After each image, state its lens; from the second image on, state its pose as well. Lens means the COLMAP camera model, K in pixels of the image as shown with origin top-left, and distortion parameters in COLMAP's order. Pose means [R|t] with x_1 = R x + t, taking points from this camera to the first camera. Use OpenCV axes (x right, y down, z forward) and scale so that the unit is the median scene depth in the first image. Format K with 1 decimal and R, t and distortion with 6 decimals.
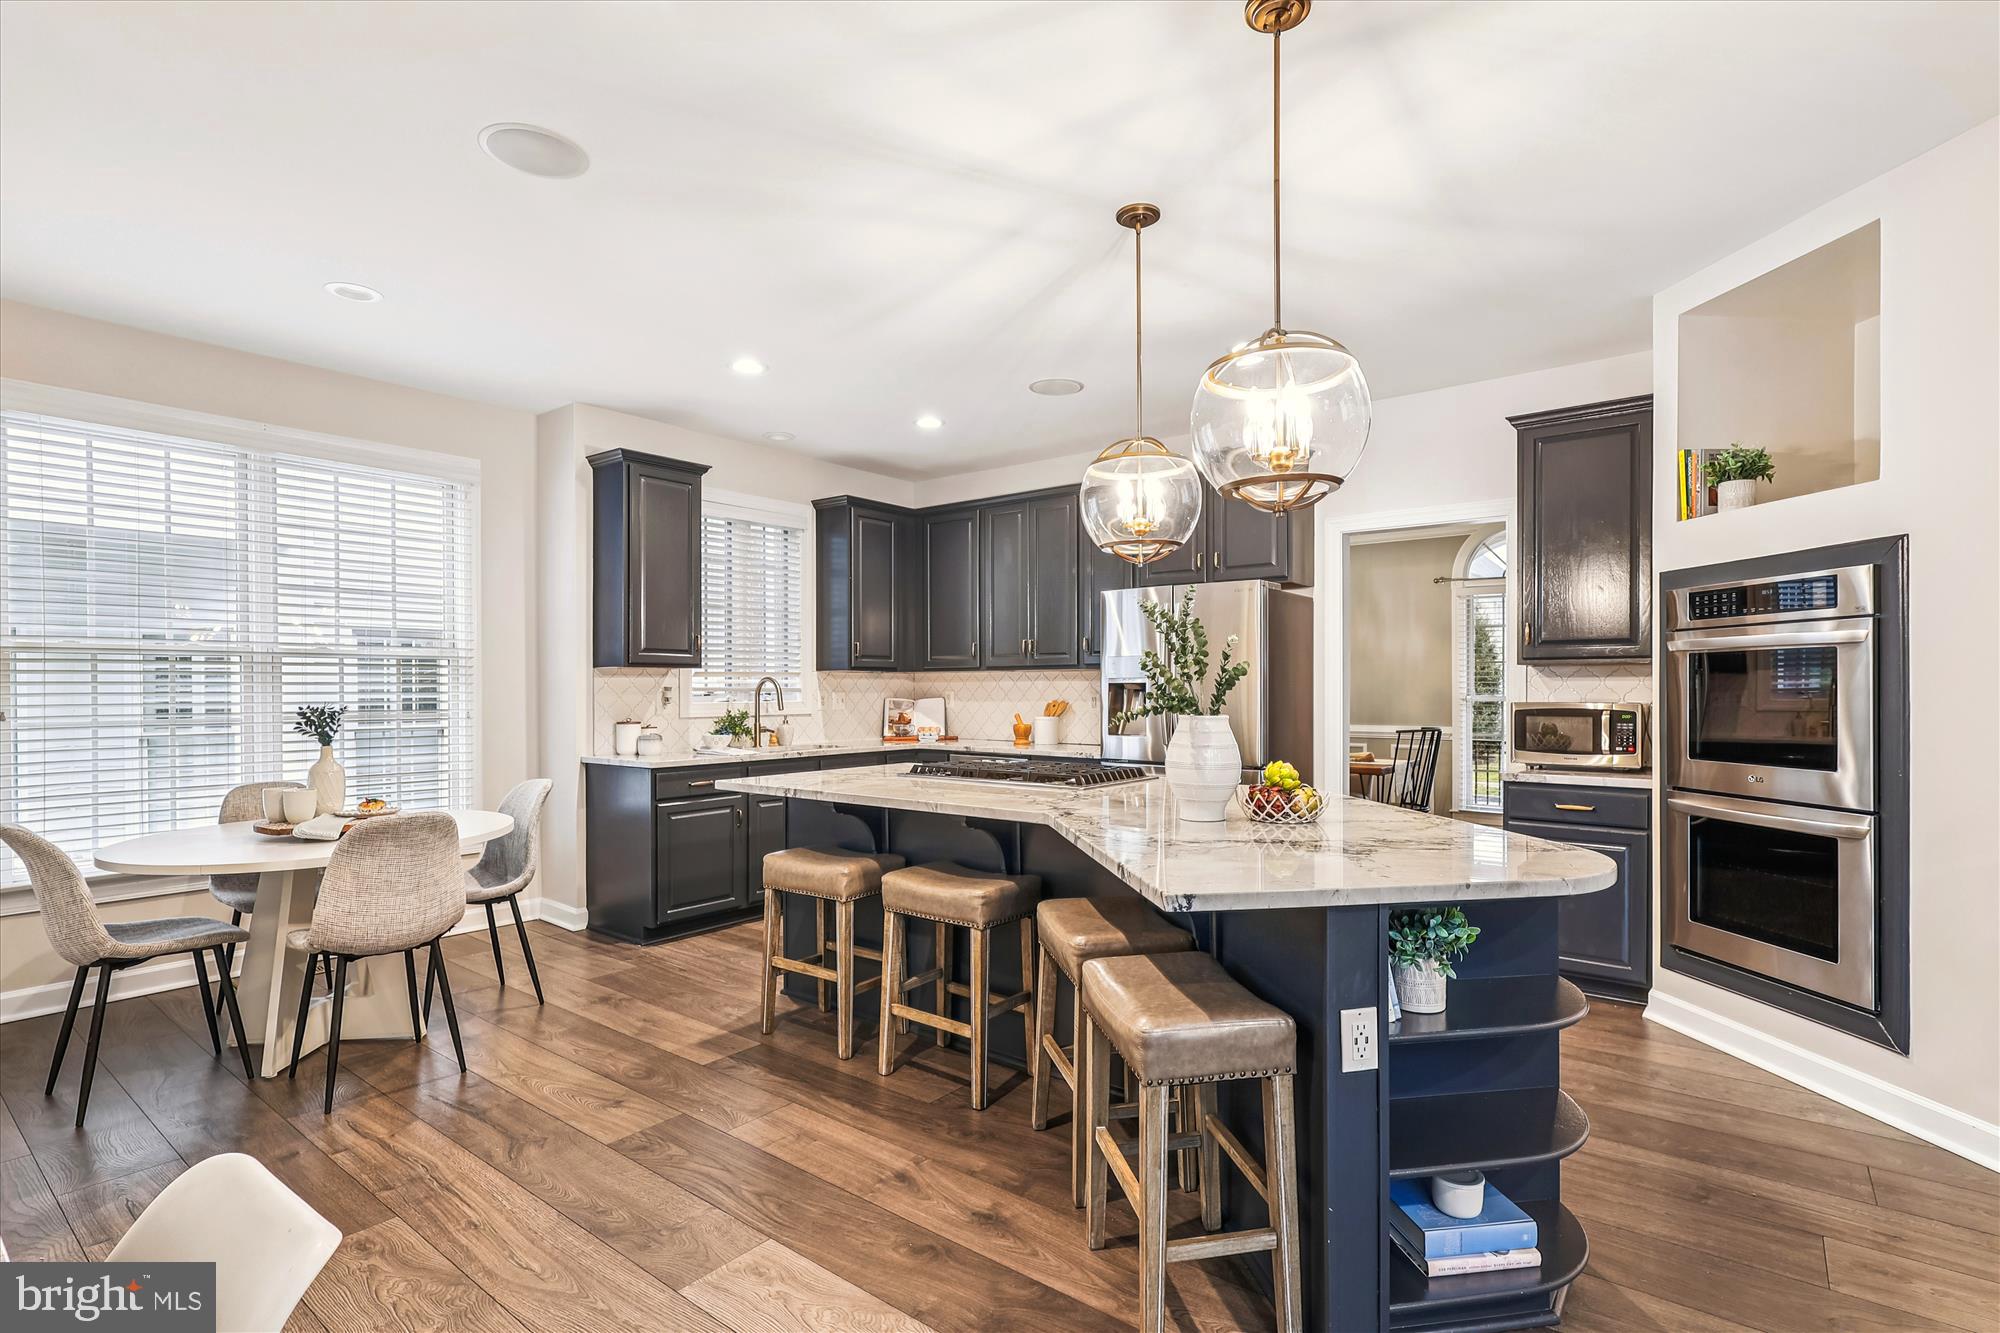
lens RADIAL K [[932.5, 0, 997.4], [0, 932.5, 684.0], [0, 0, 1]] dist [-0.003640, -0.000224]
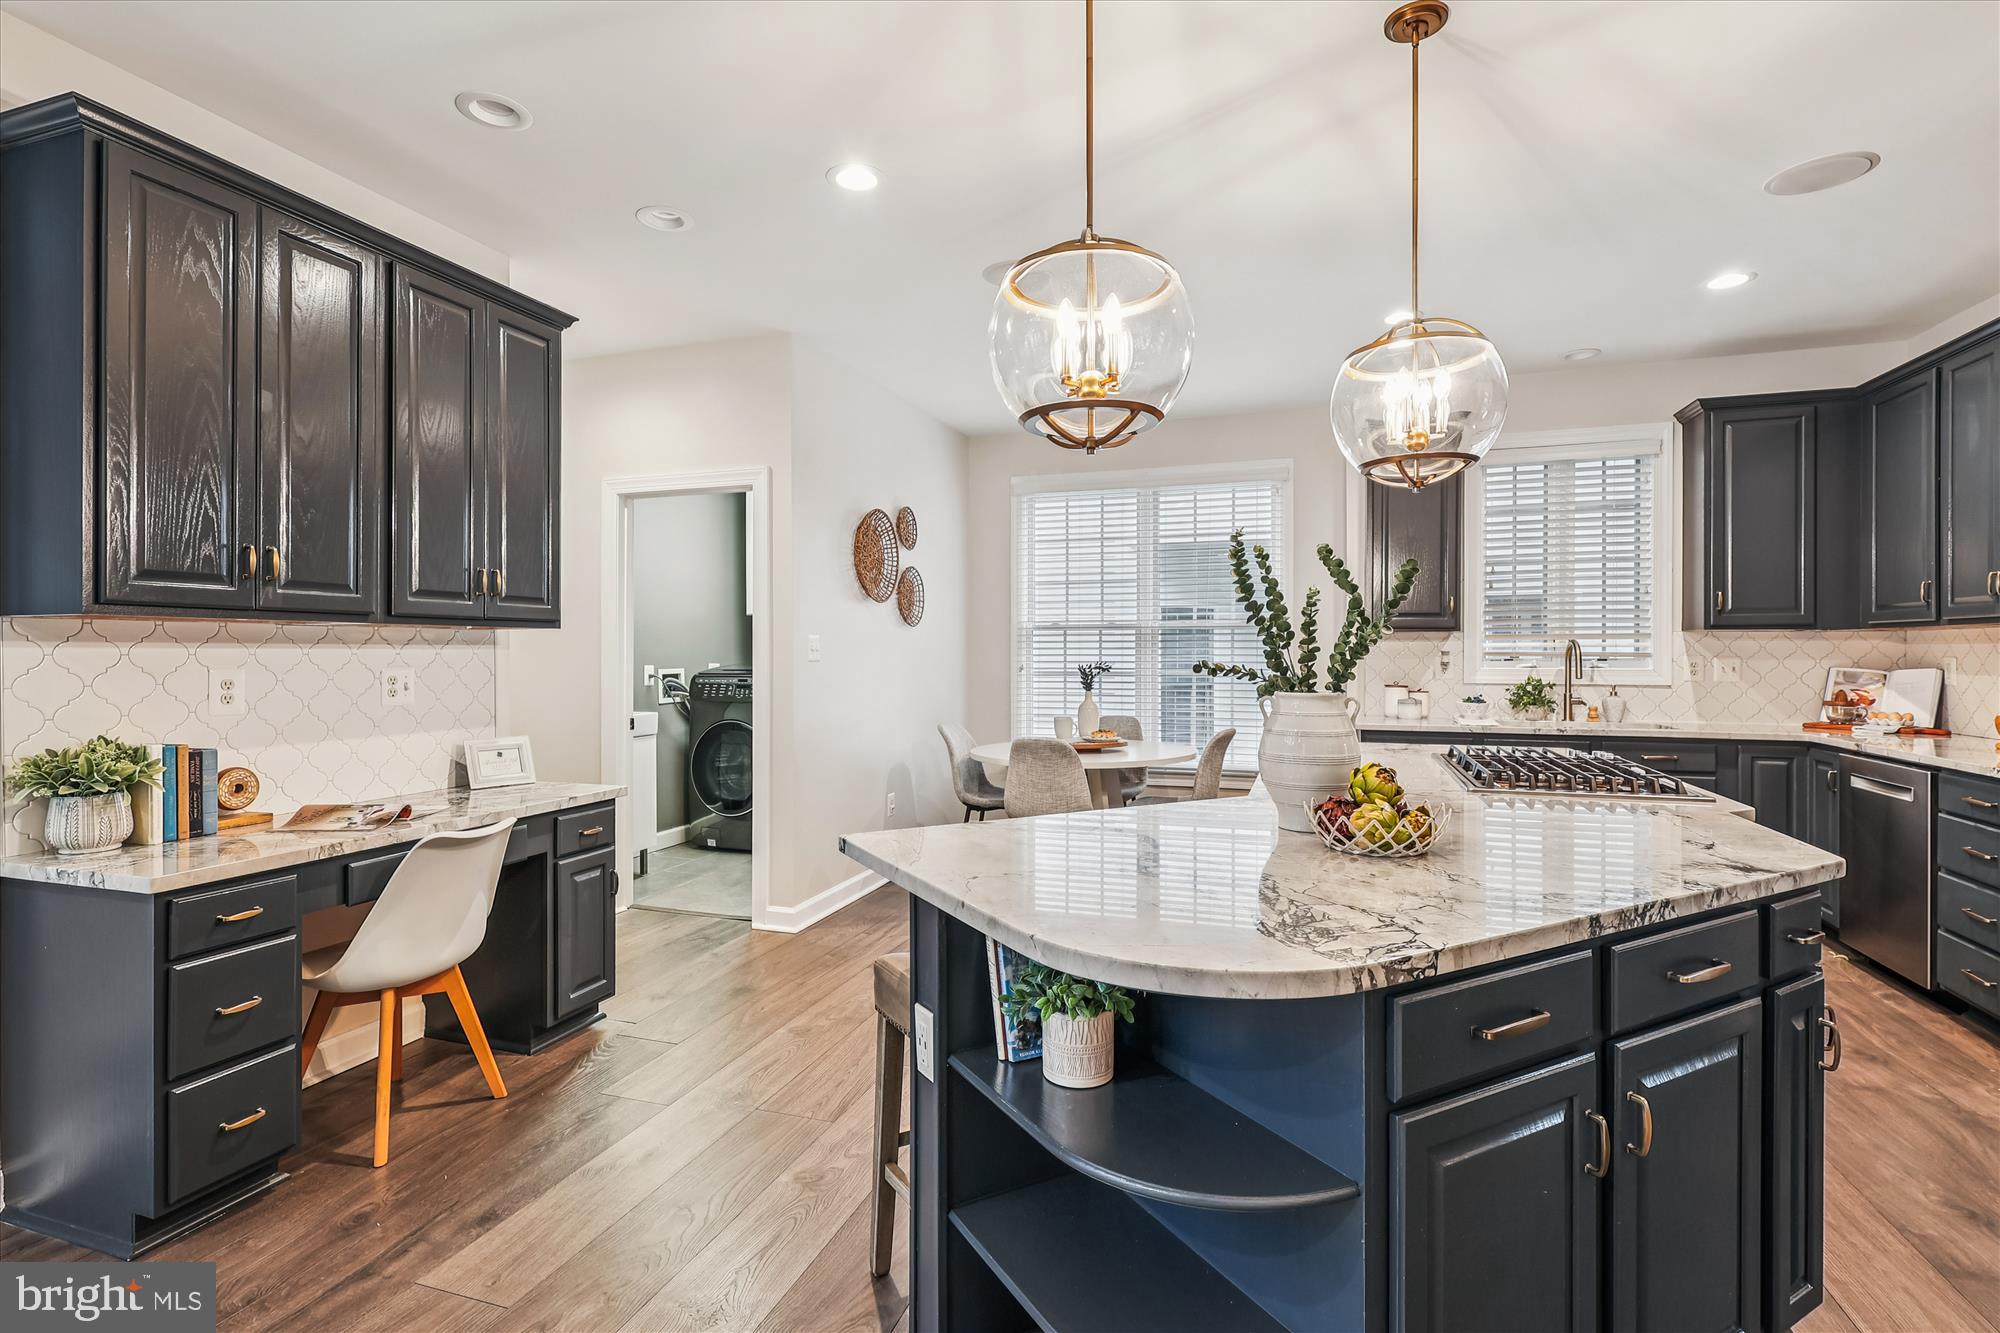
lens RADIAL K [[932.5, 0, 1003.4], [0, 932.5, 650.7], [0, 0, 1]] dist [-0.003640, -0.000224]
pose [[0.330976, 0.000701, -0.943639, 0.377501], [0.004108, 0.999989, 0.002184, -0.001716], [0.943630, -0.004599, 0.330970, 0.224965]]
